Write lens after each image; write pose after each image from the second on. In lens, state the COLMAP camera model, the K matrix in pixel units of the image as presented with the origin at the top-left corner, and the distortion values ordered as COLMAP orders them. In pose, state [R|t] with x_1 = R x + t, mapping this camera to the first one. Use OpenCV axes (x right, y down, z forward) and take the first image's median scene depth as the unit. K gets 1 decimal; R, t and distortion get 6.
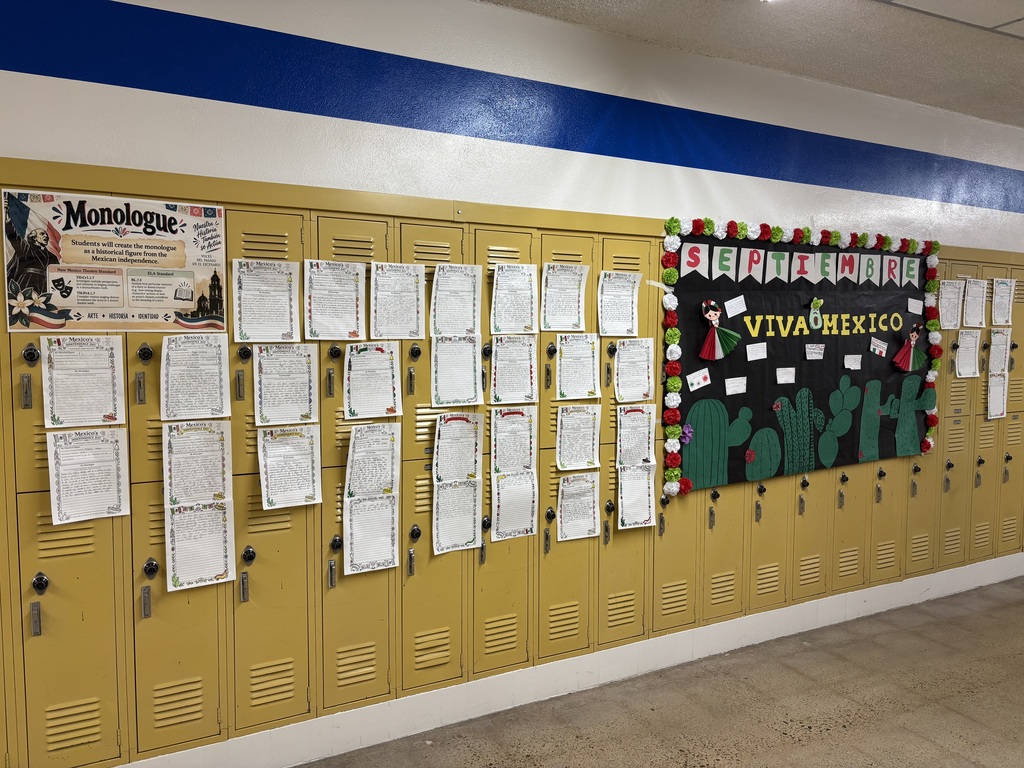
lens RADIAL K [[779.7, 0, 511.1], [0, 779.7, 387.5], [0, 0, 1]] dist [0.047626, -0.041518]
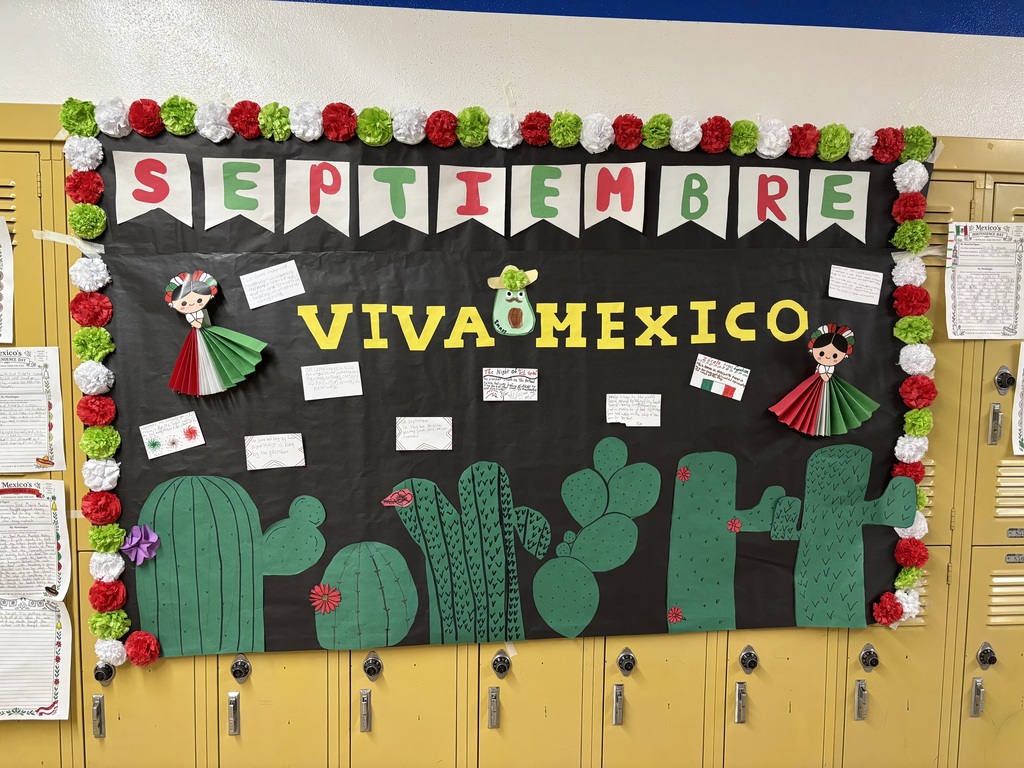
lens RADIAL K [[779.7, 0, 511.6], [0, 779.7, 384.3], [0, 0, 1]] dist [0.047626, -0.041518]
pose [[0.907664, 0.044321, -0.417352, 0.650039], [-0.041386, 0.999014, 0.016085, -0.059622], [0.417653, 0.002673, 0.908603, 0.661891]]
